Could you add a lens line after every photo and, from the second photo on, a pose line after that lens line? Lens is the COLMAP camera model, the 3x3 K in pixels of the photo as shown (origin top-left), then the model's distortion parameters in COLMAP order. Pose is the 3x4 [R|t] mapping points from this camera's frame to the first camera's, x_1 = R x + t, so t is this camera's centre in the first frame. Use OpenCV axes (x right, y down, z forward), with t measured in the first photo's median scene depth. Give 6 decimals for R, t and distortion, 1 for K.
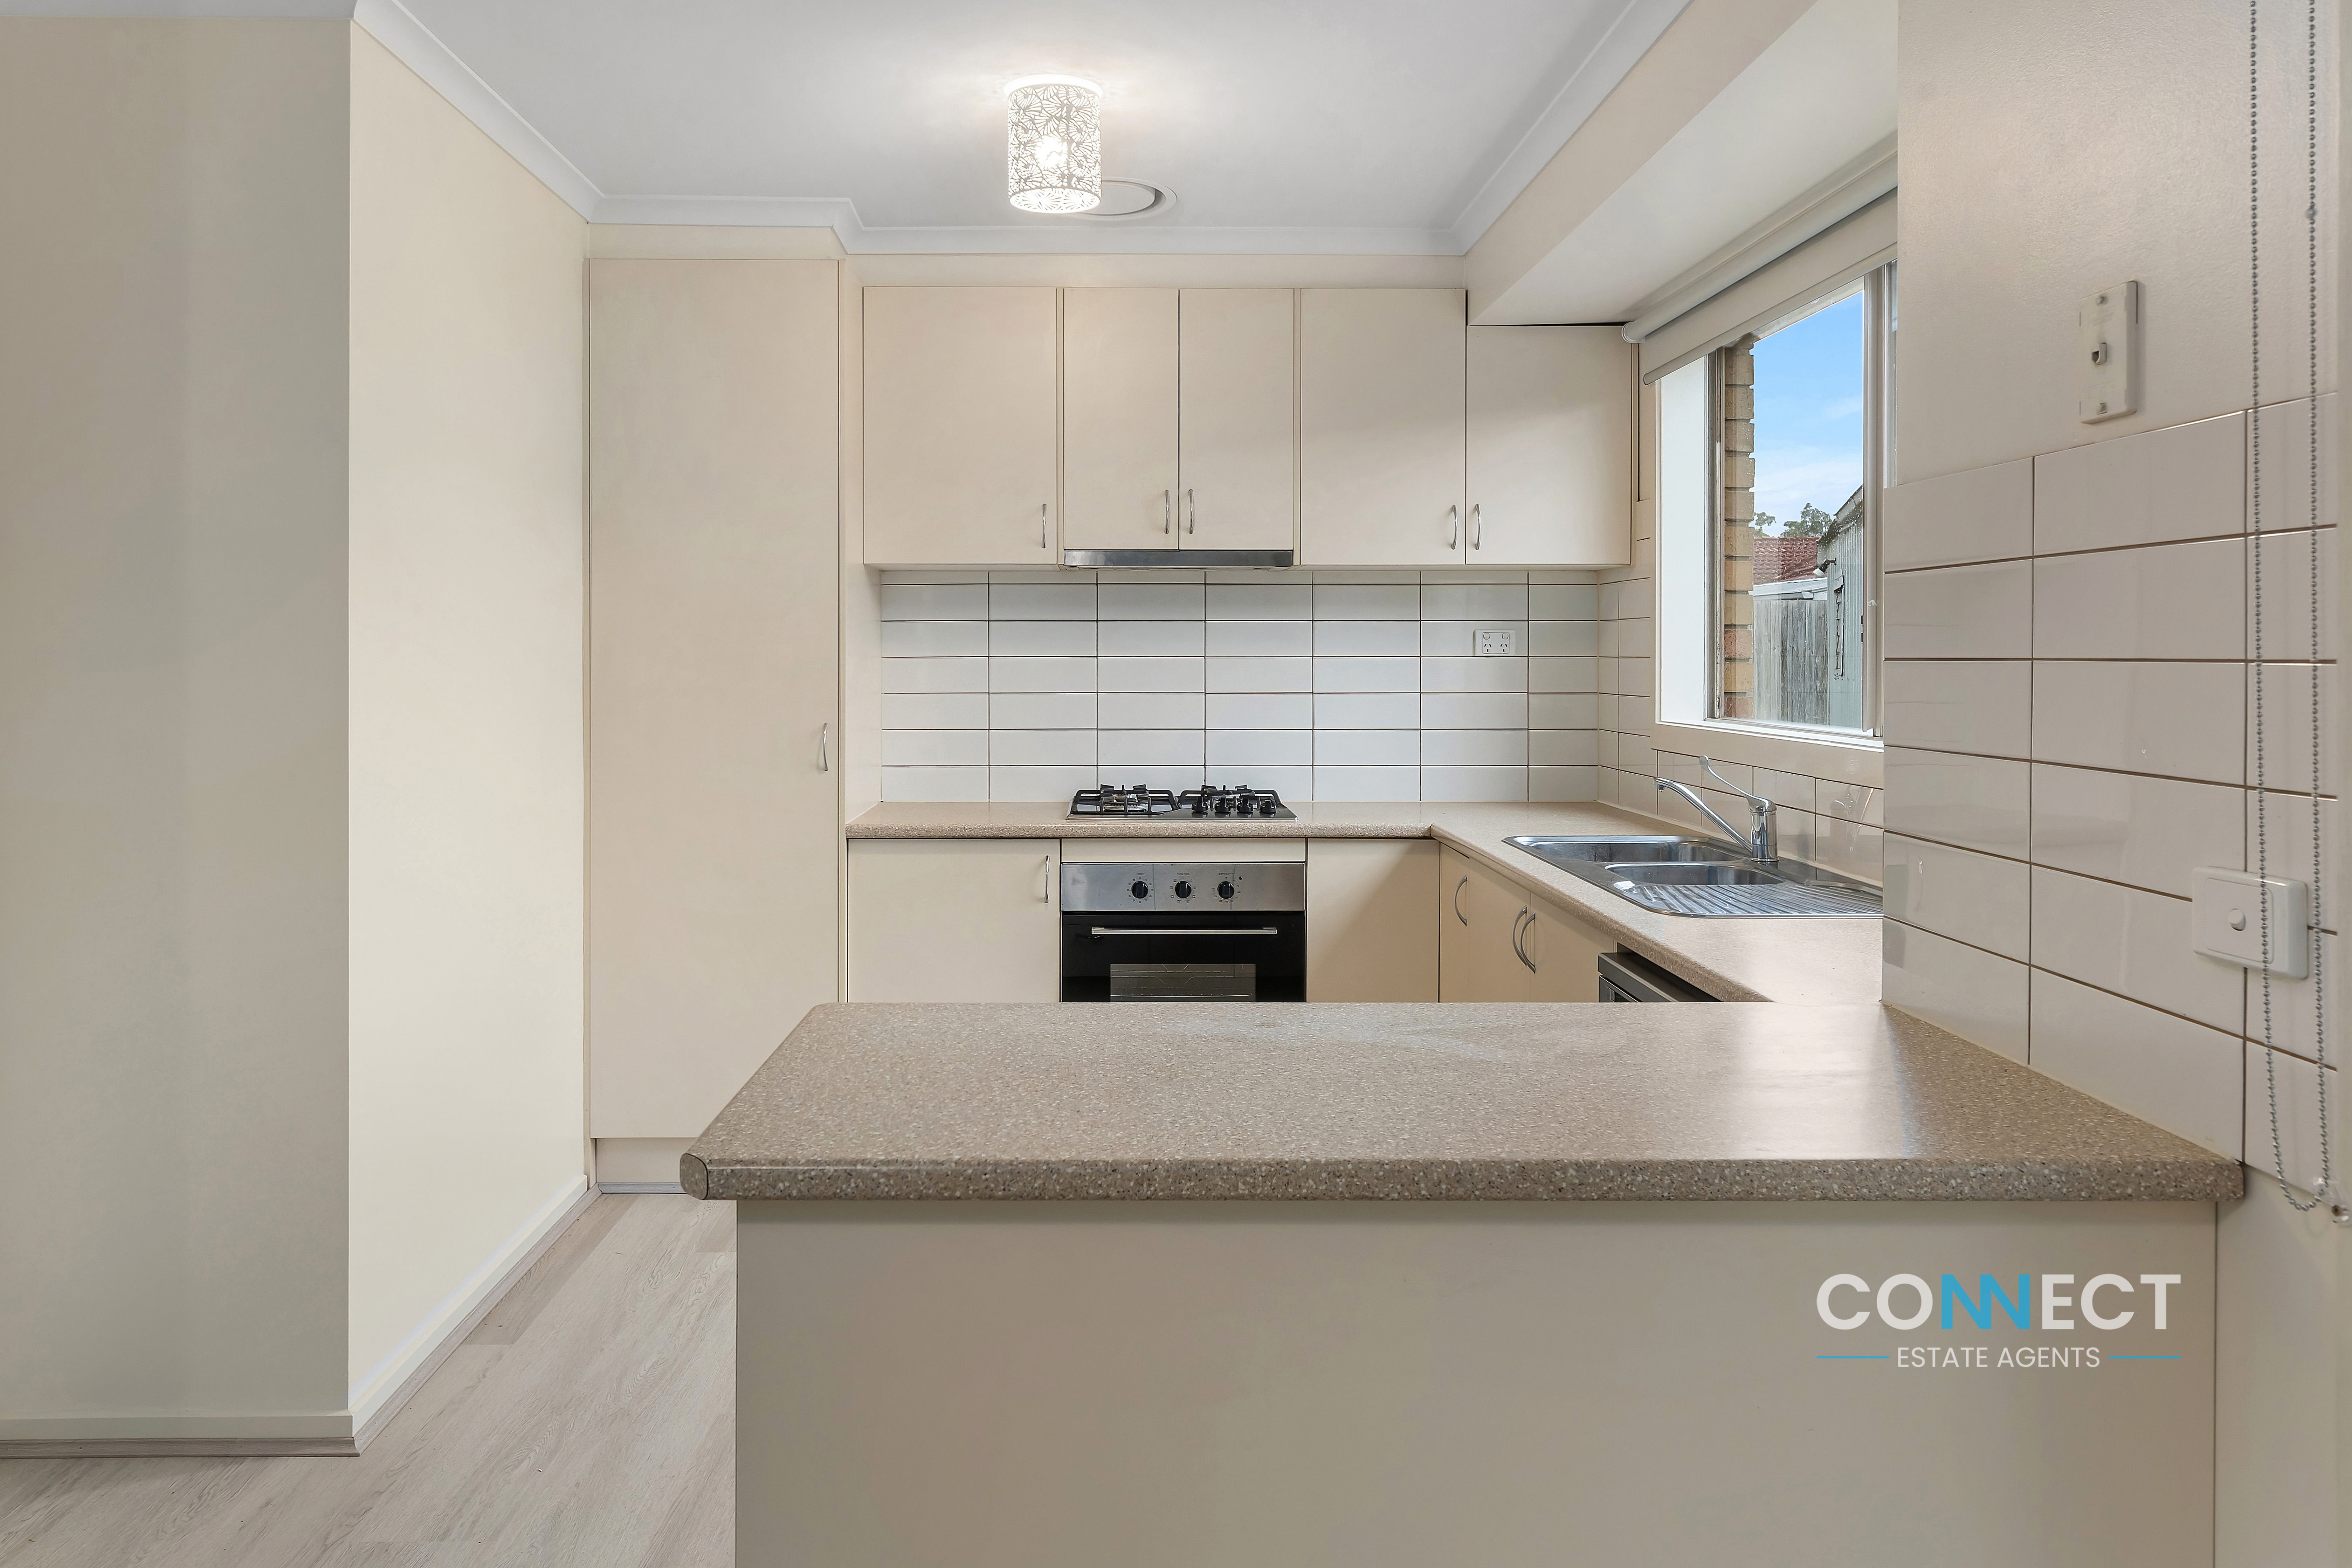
lens RADIAL K [[1622.1, 0, 1110.6], [0, 1622.1, 677.6], [0, 0, 1]] dist [0.002606, 0.000404]
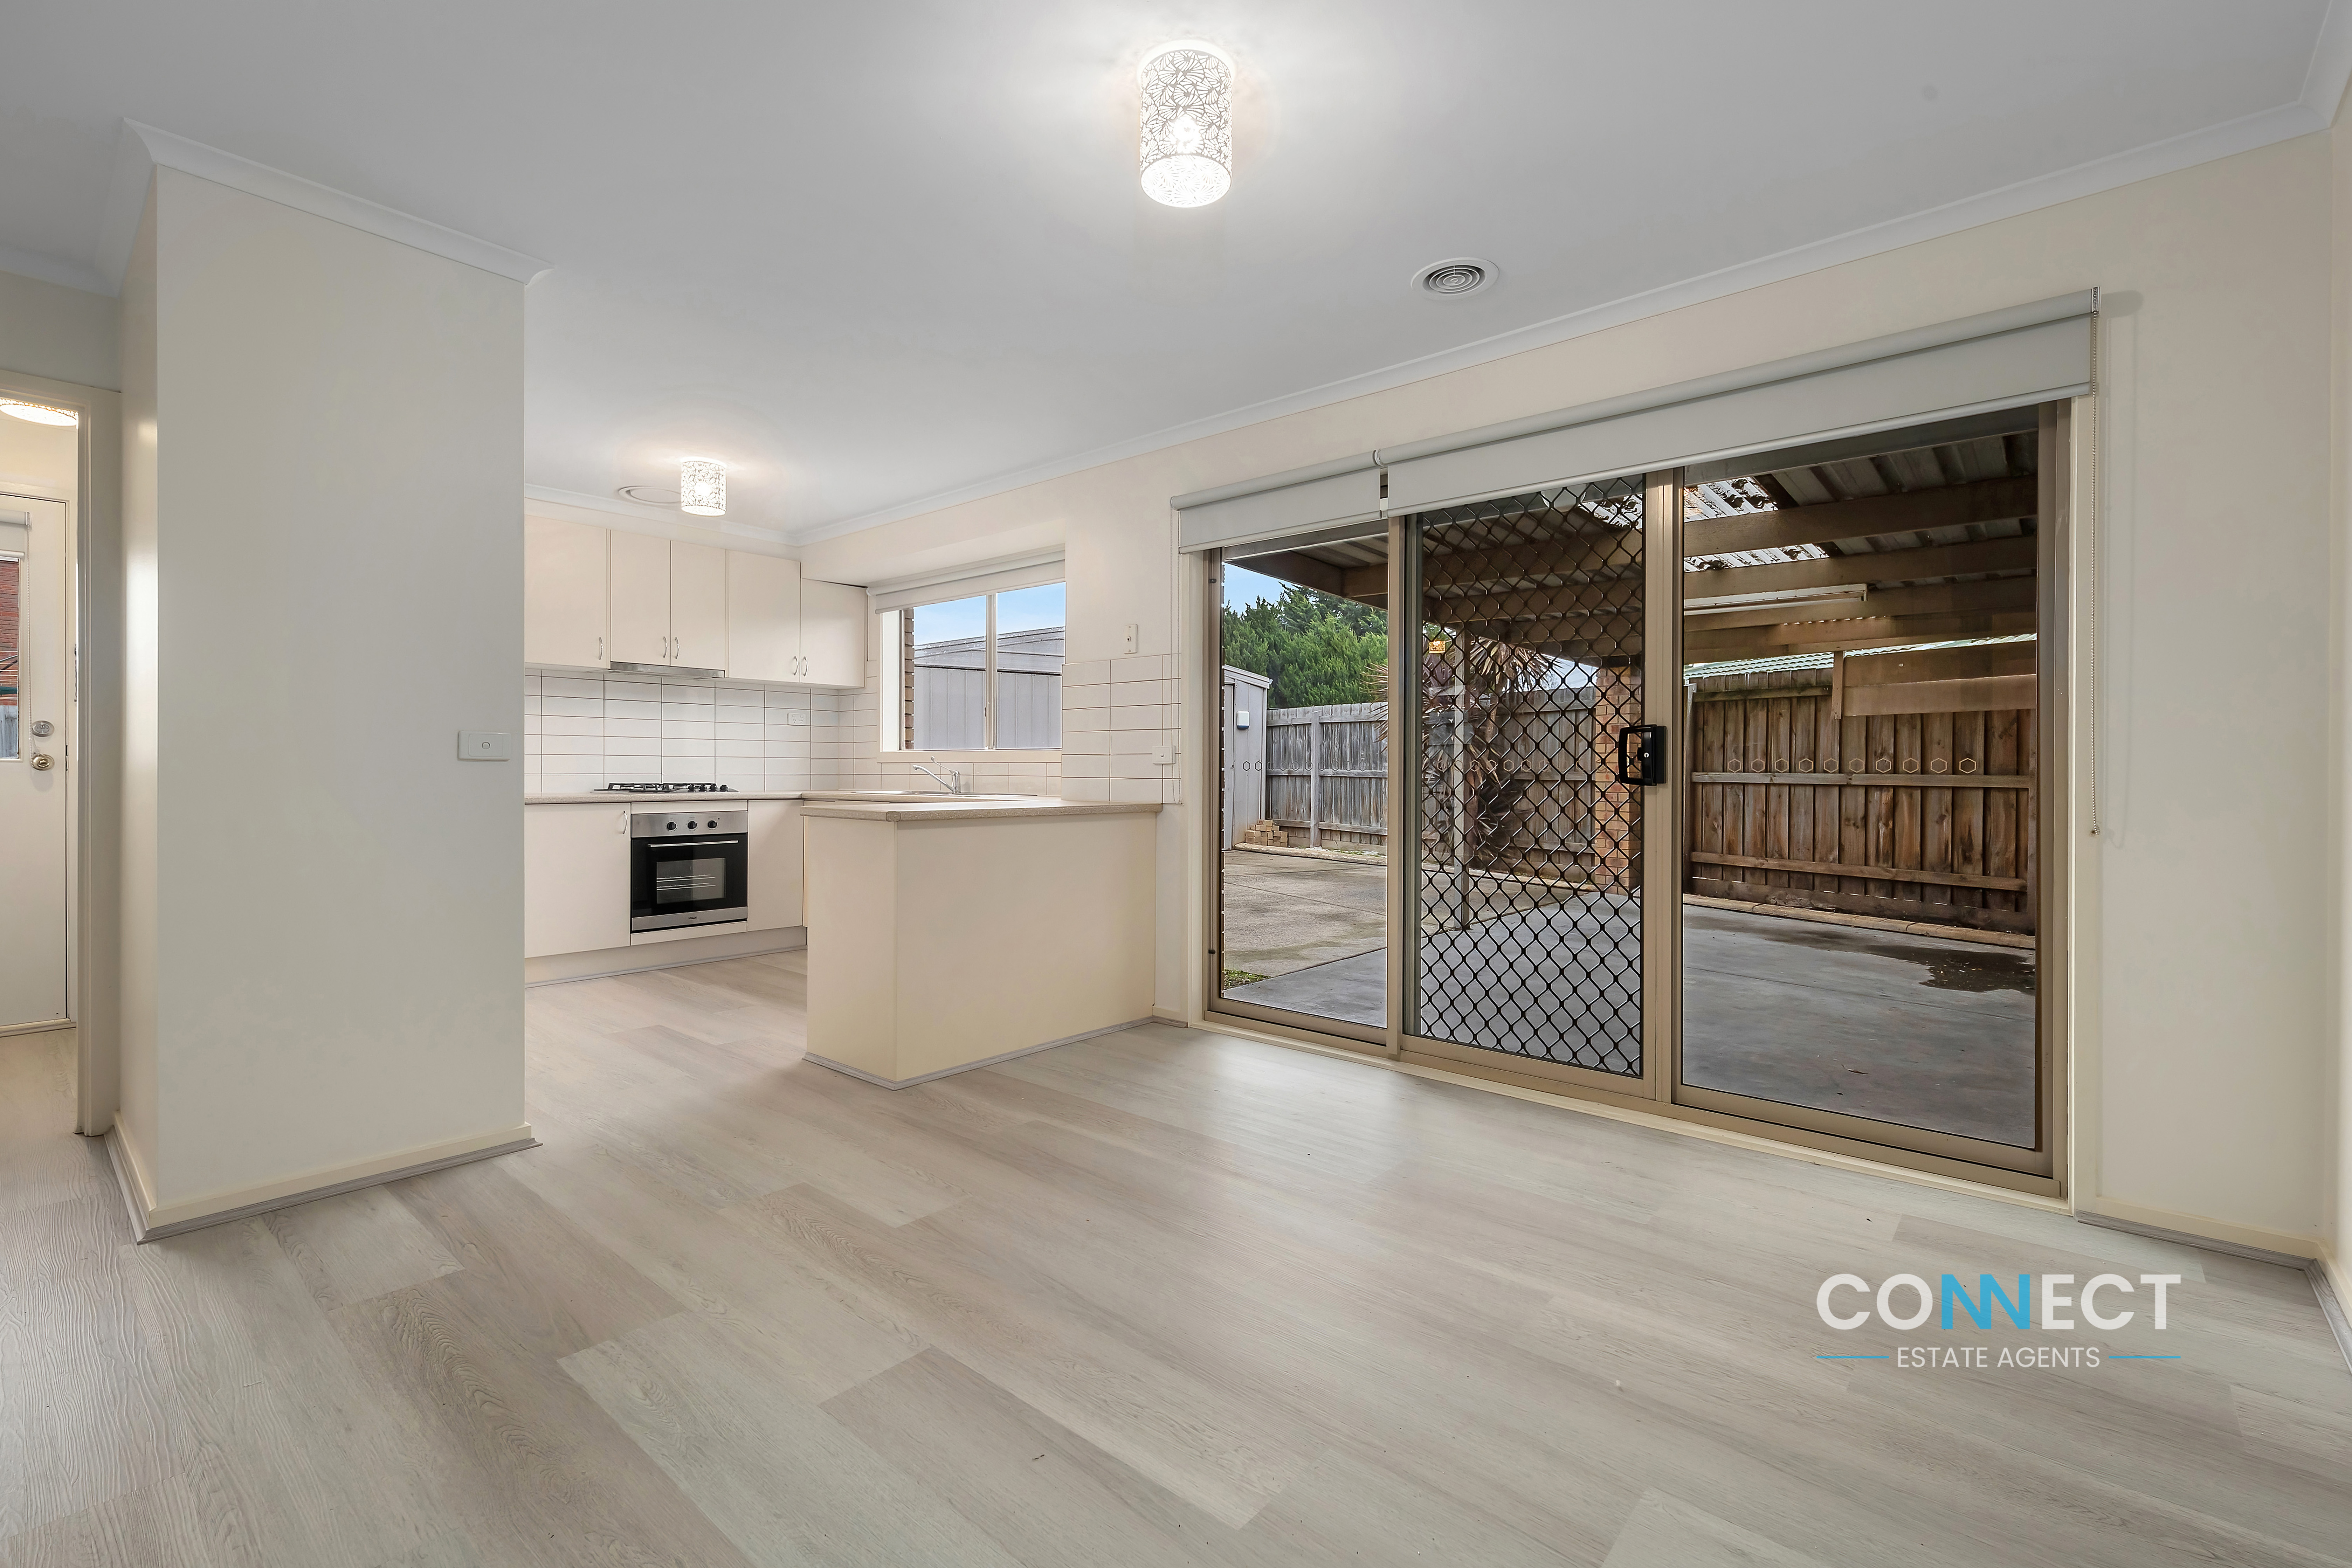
lens RADIAL K [[1013.7, 0, 1182.3], [0, 1013.7, 778.3], [0, 0, 1]] dist [0.010124, 0.000318]
pose [[0.655106, -0.003671, 0.755528, -0.522699], [0.005206, 0.999986, 0.000344, 0.069245], [-0.755519, 0.003708, 0.655116, -0.352593]]
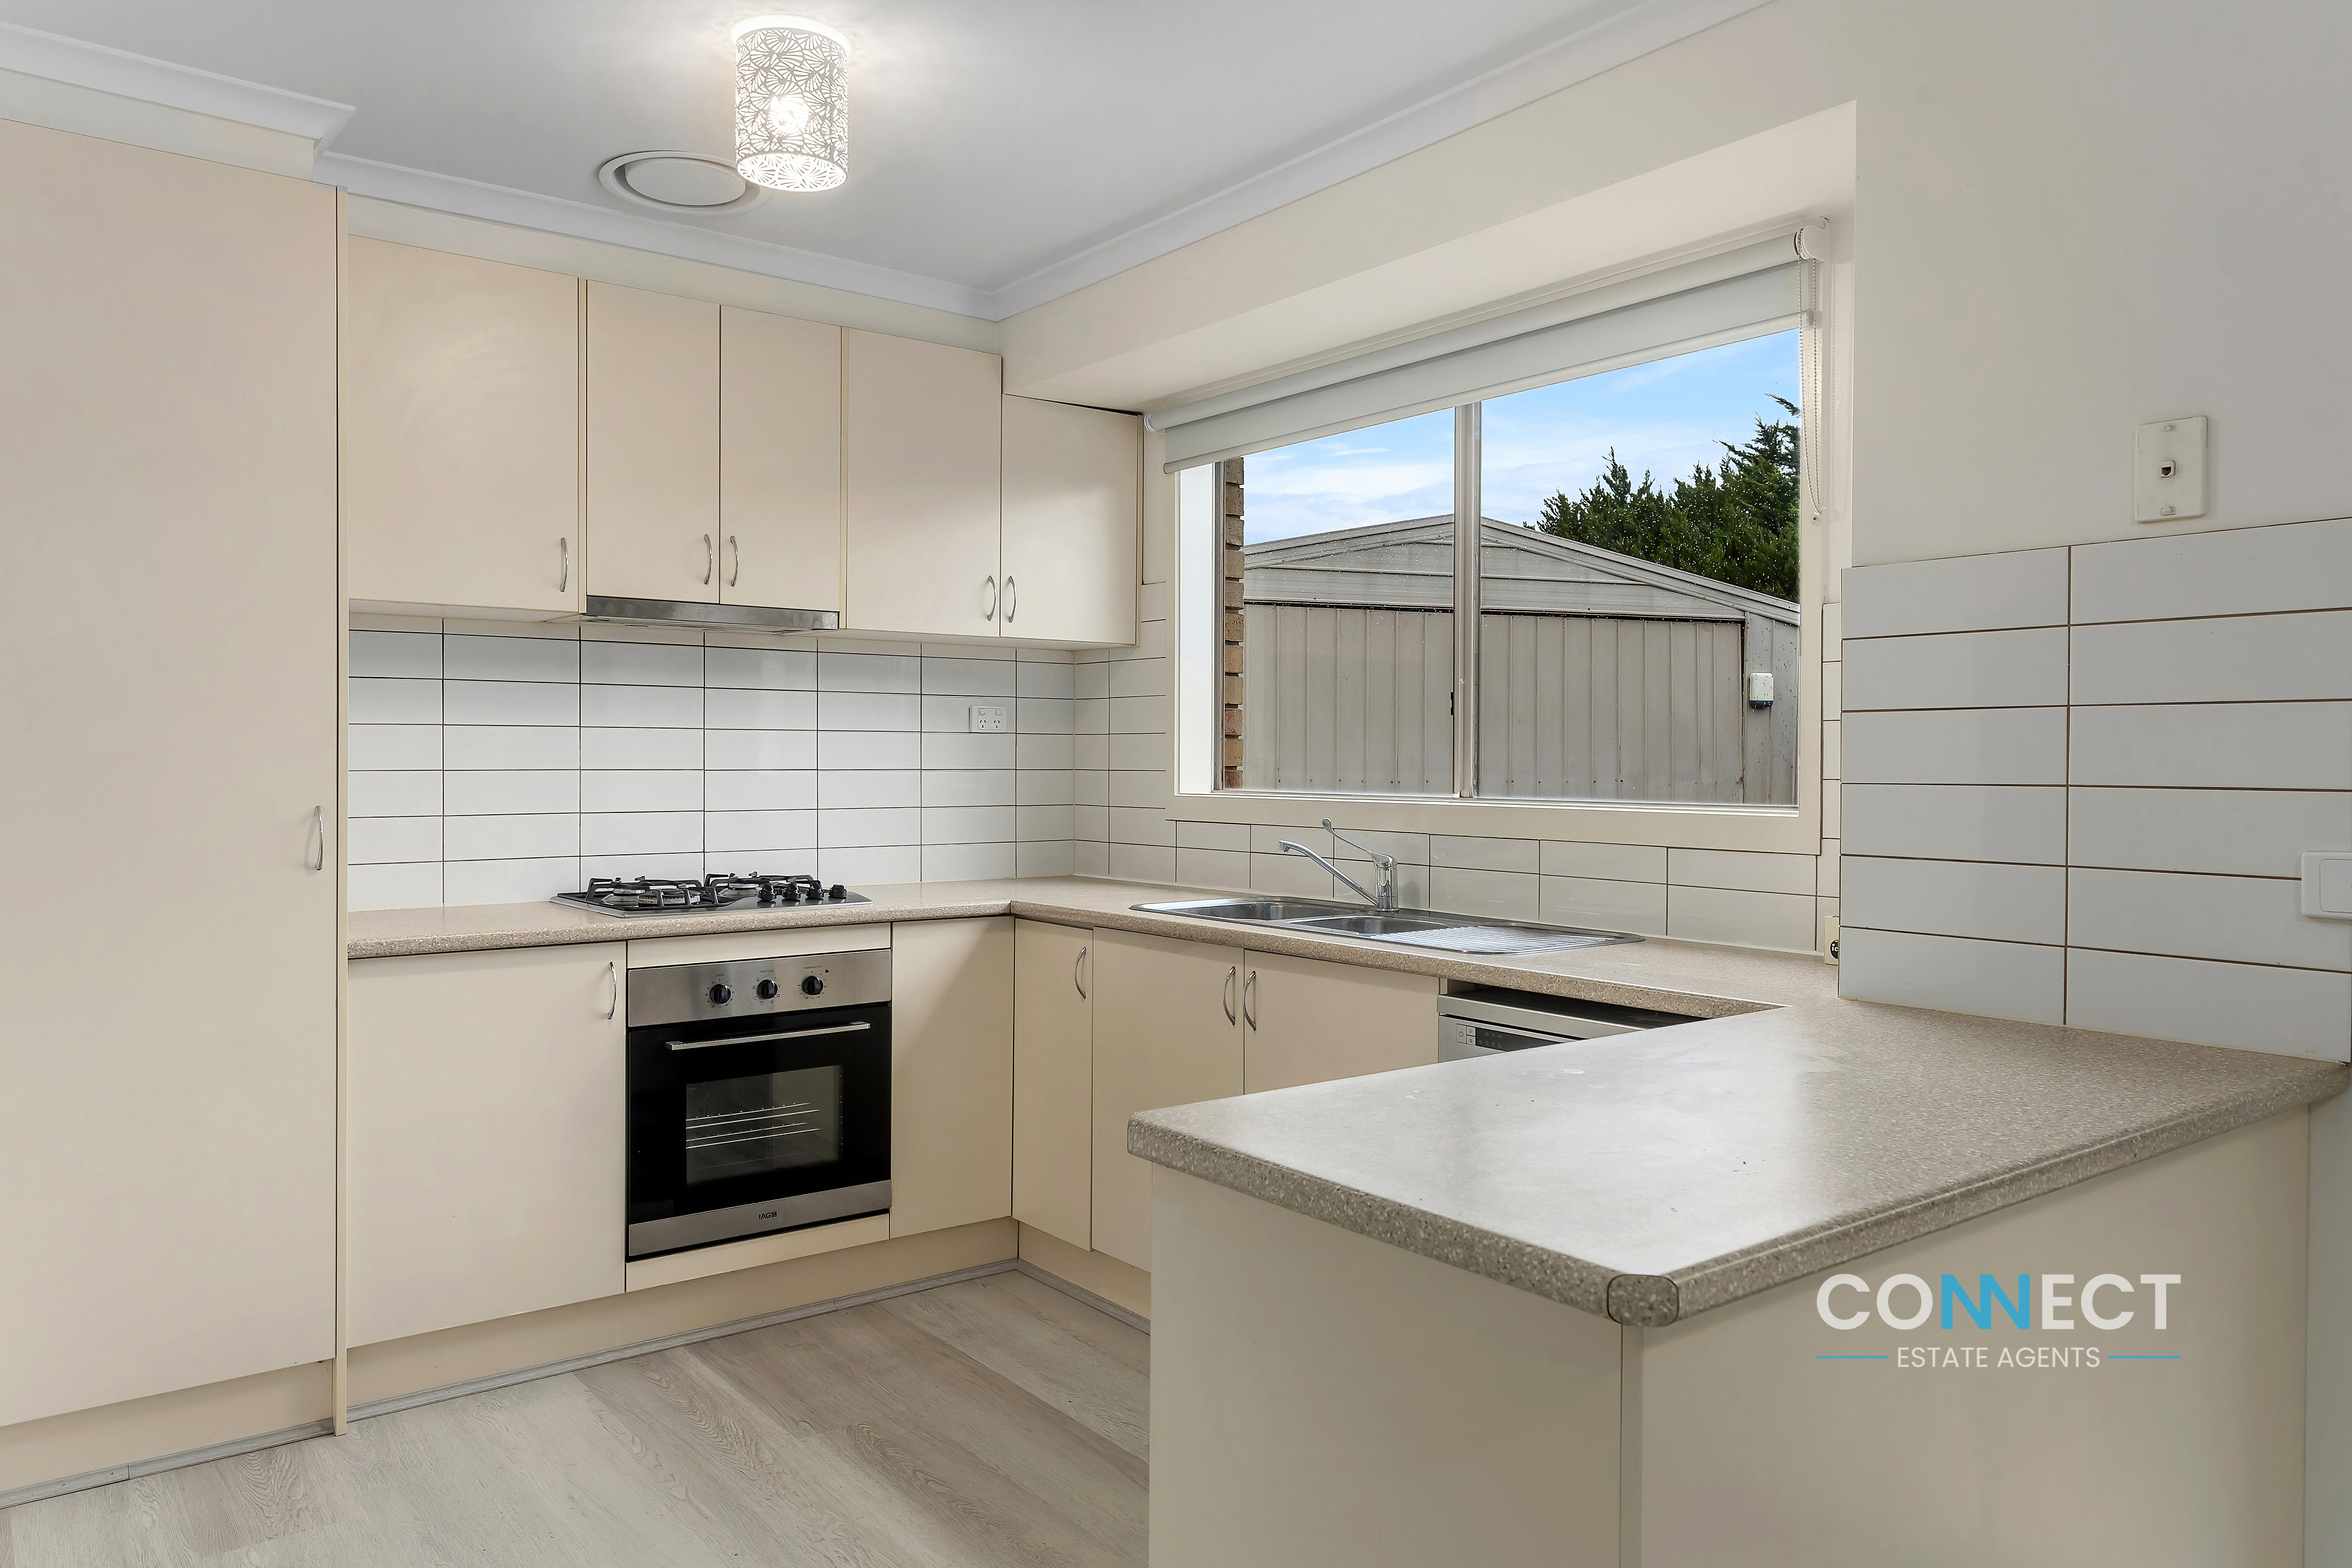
lens RADIAL K [[1609.7, 0, 1176.0], [0, 1609.7, 784.0], [0, 0, 1]] dist [0.007704, -0.000258]
pose [[0.795756, -0.006865, 0.605578, -0.295157], [0.005154, 0.999976, 0.004563, 0.015818], [-0.605595, -0.000510, 0.795773, 0.163385]]
